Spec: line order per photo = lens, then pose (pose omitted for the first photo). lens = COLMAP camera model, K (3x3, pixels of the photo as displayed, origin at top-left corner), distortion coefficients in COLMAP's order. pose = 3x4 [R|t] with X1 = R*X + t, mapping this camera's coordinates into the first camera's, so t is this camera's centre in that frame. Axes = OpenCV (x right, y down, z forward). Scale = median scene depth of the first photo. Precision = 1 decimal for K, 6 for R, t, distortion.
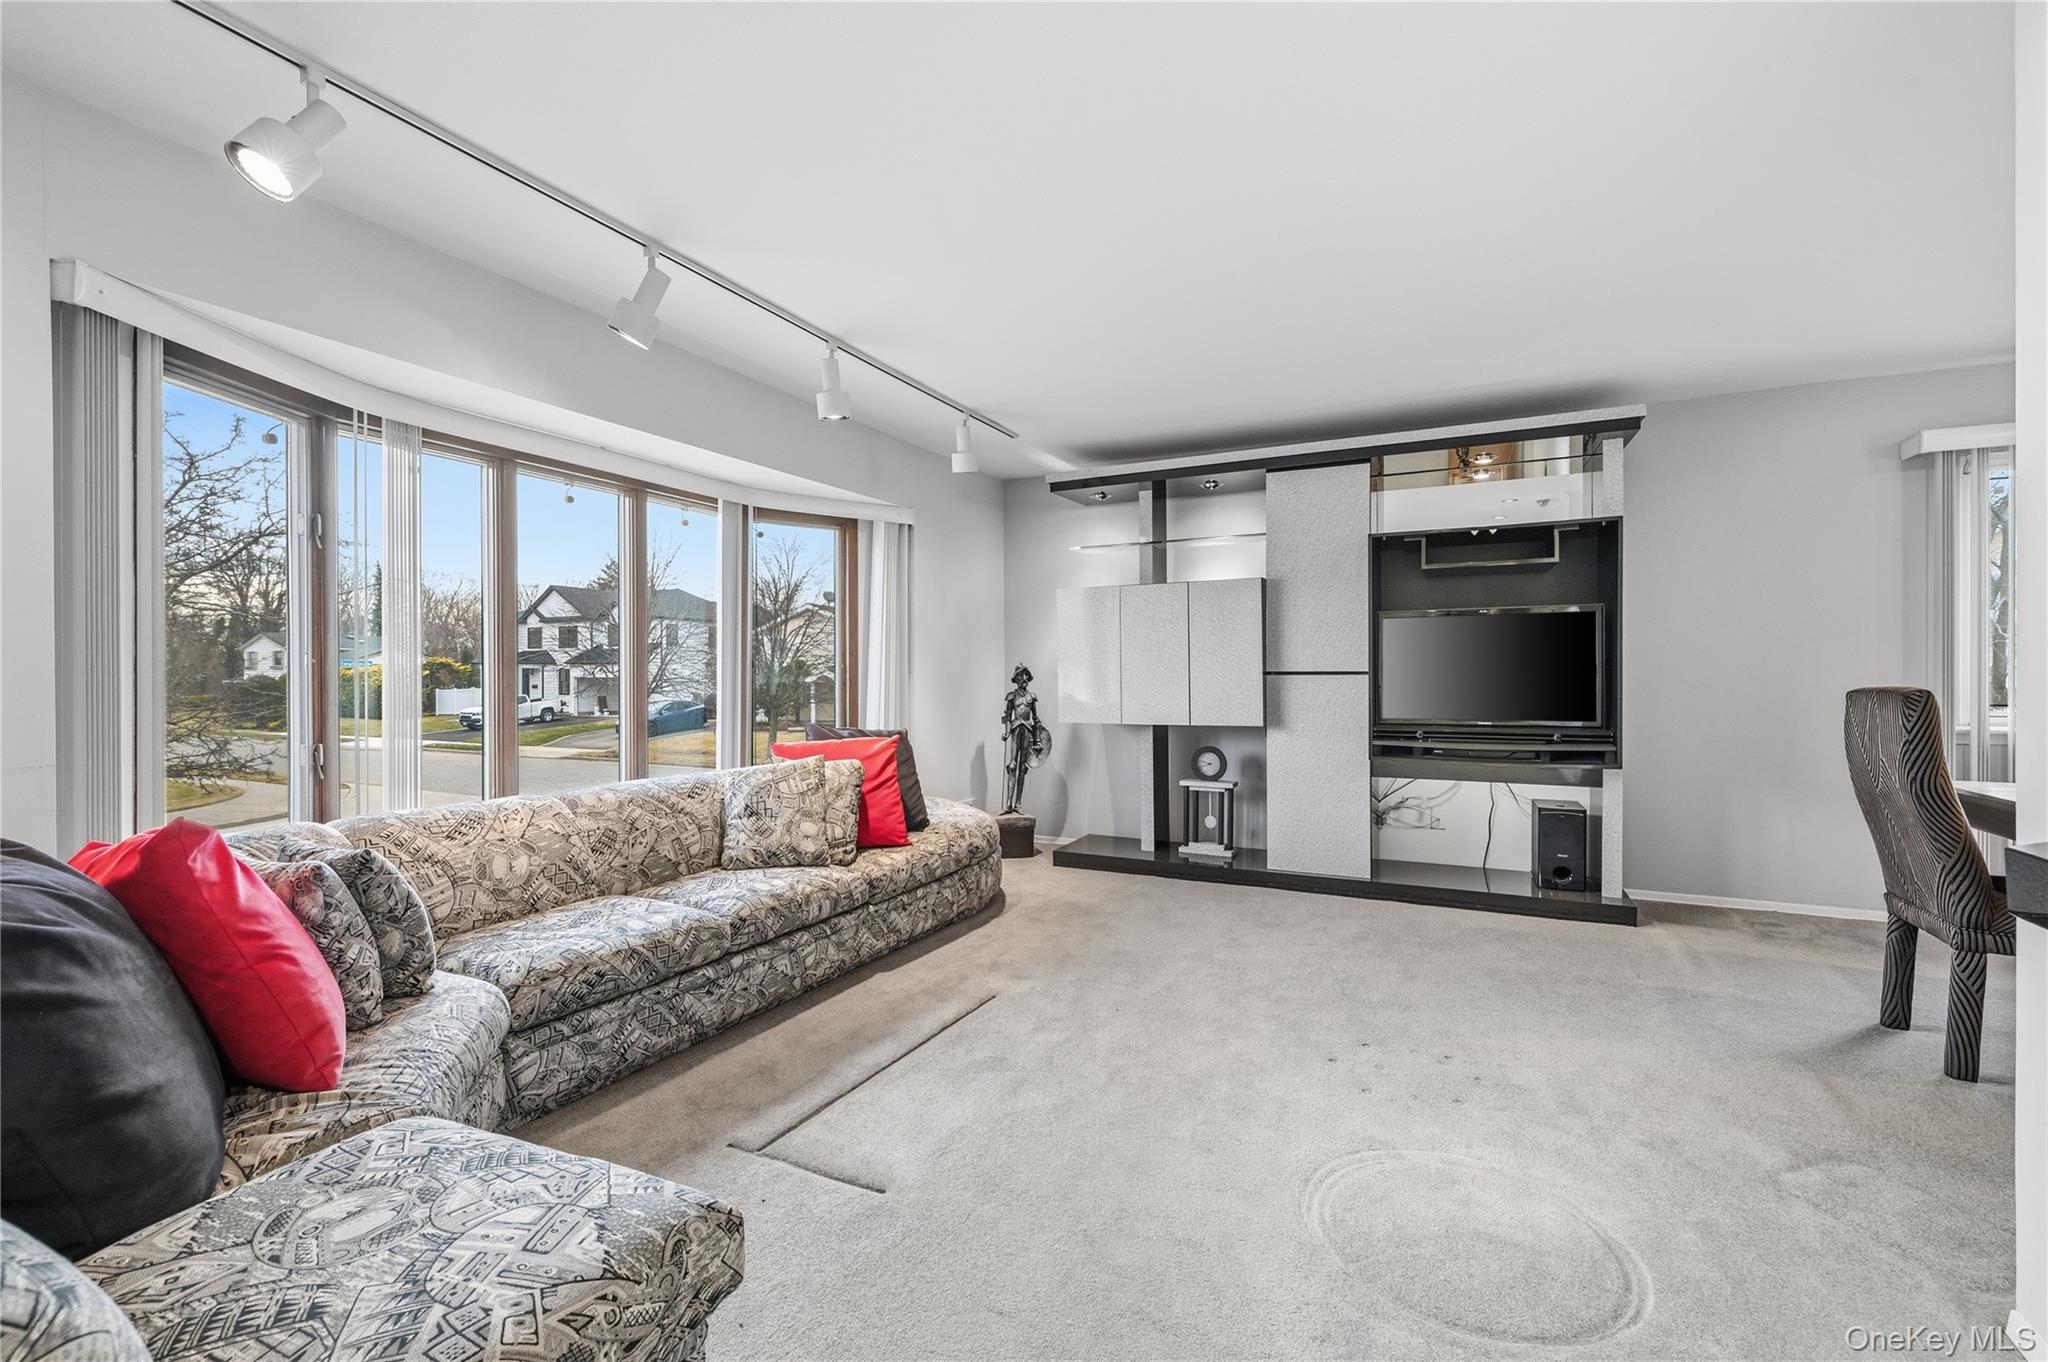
lens RADIAL K [[879.9, 0, 1035.9], [0, 879.9, 680.1], [0, 0, 1]] dist [0.004499, -0.002612]
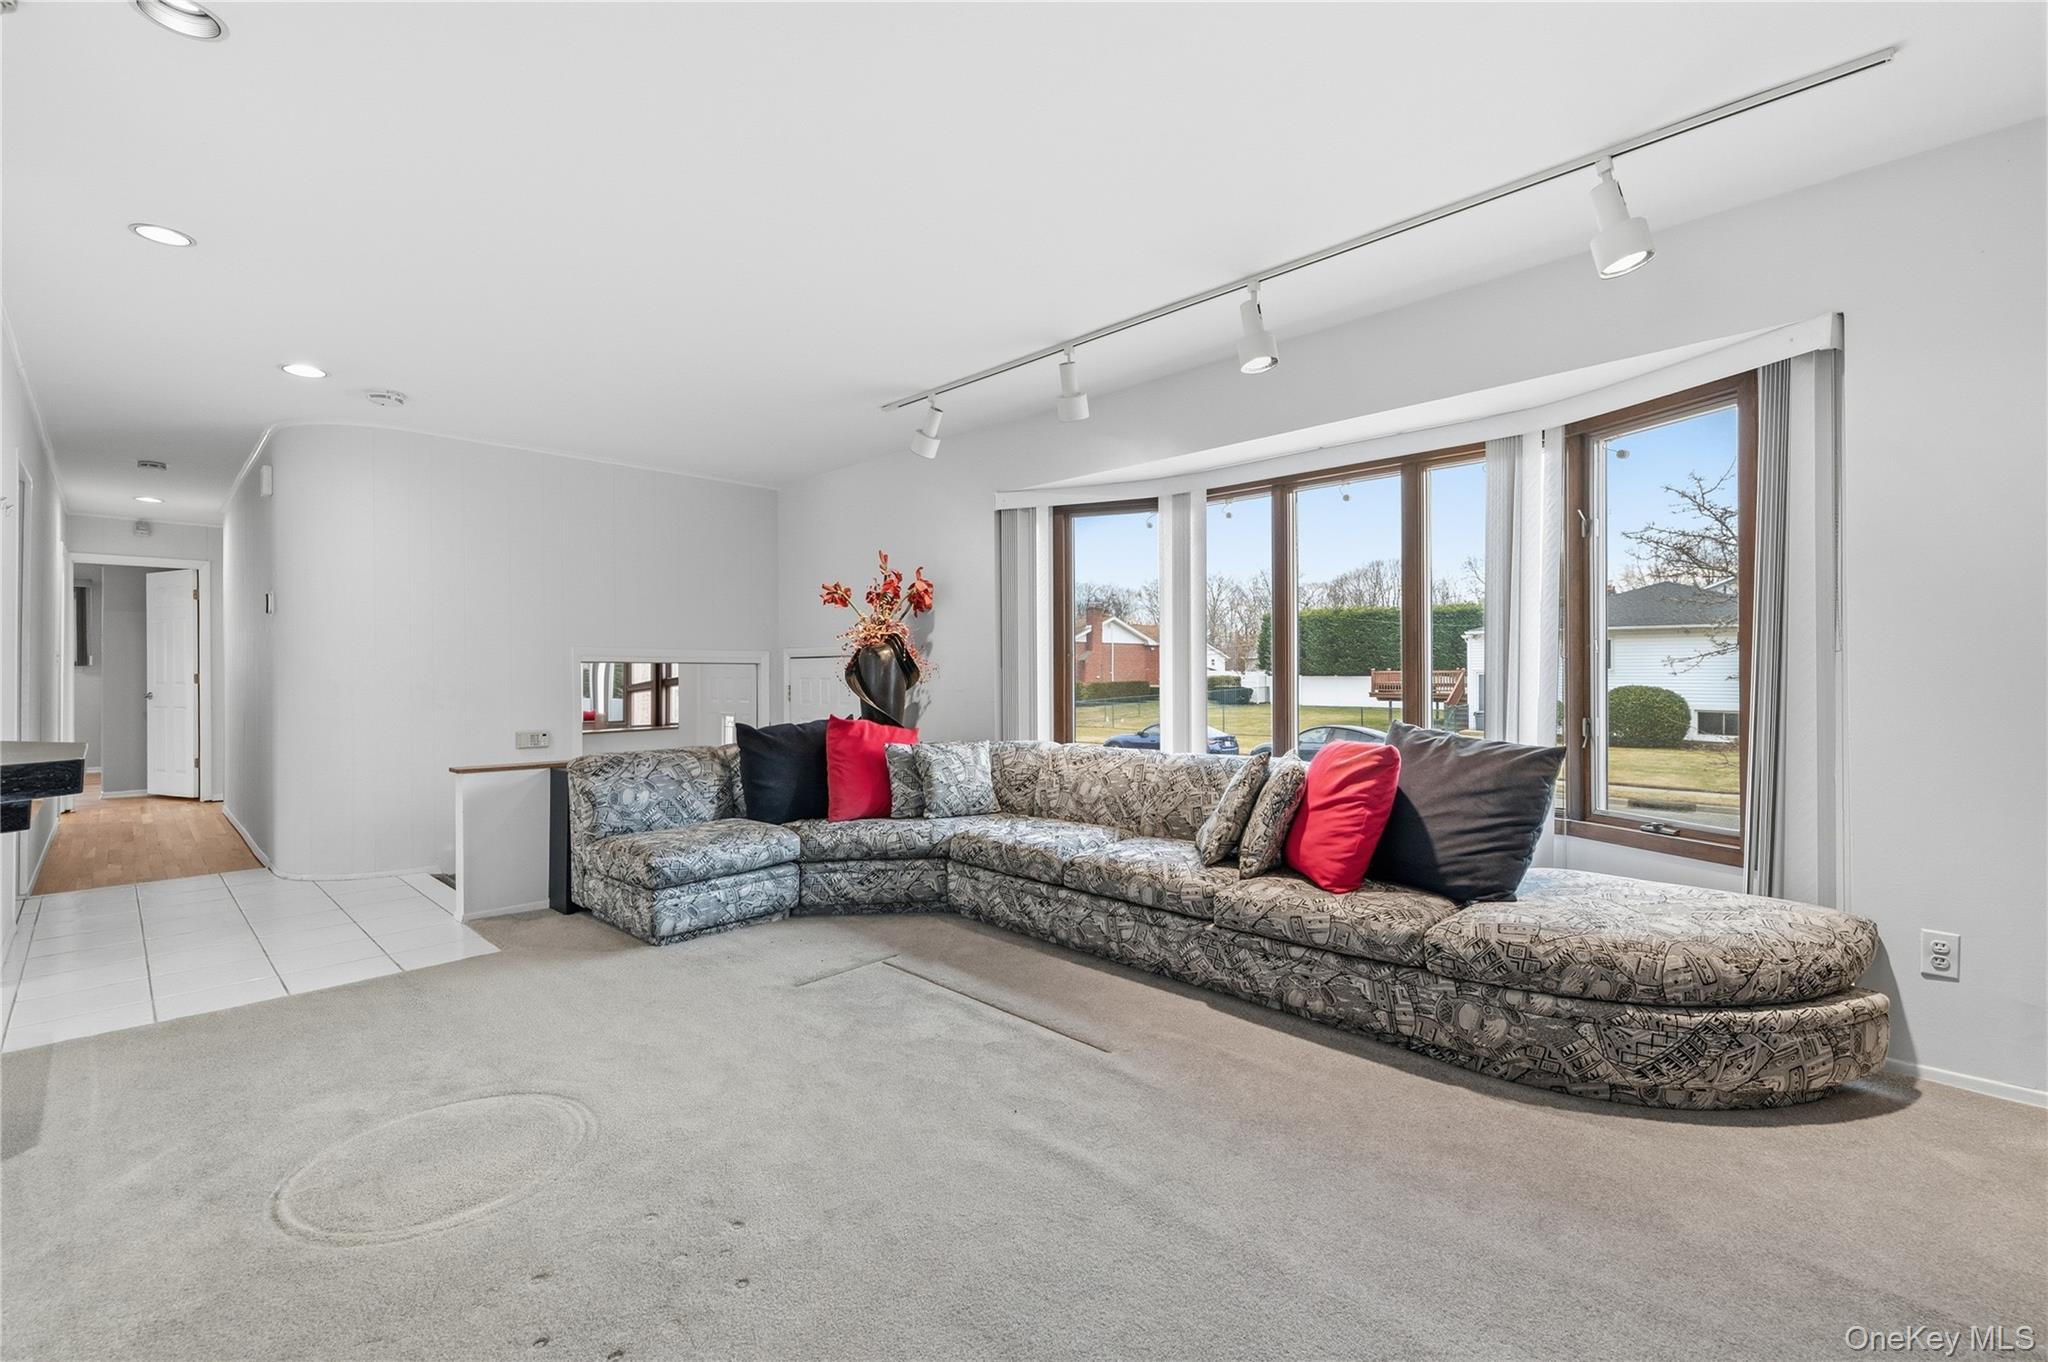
lens RADIAL K [[879.9, 0, 1037.4], [0, 879.9, 673.7], [0, 0, 1]] dist [0.004499, -0.002612]
pose [[-0.310143, 0.010538, -0.950632, 0.739173], [0.003854, 0.999944, 0.009828, -0.003220], [0.950682, -0.000616, -0.310166, 1.174283]]
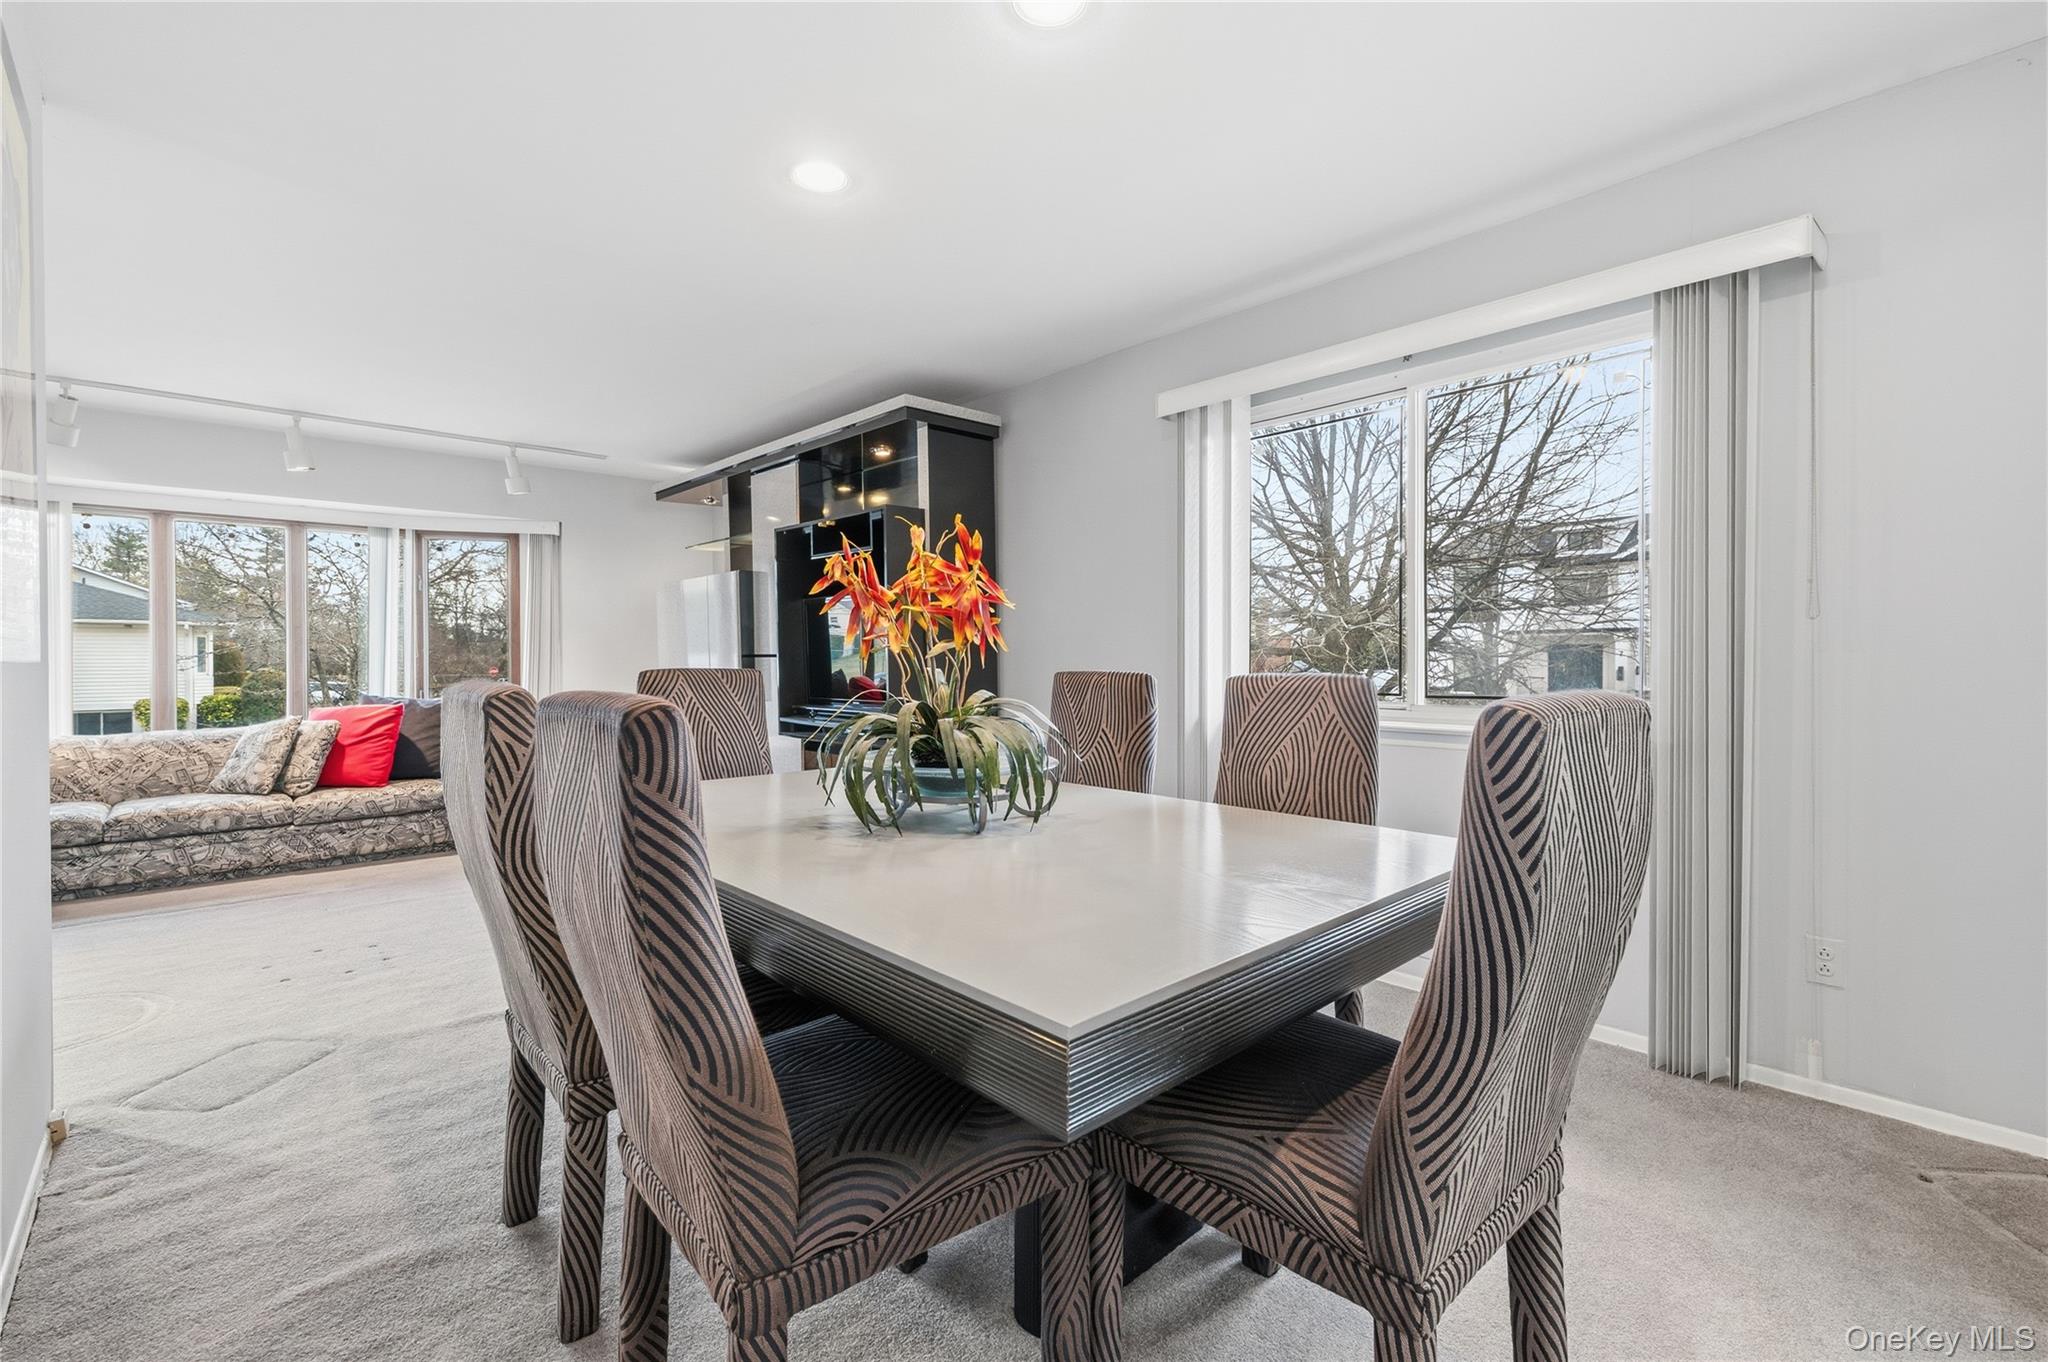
lens RADIAL K [[879.9, 0, 1019.7], [0, 879.9, 668.1], [0, 0, 1]] dist [0.004499, -0.002612]
pose [[0.926788, 0.004950, -0.375553, 1.467248], [-0.000531, 0.999929, 0.011871, -0.008435], [0.375585, -0.010802, 0.926725, 0.161263]]
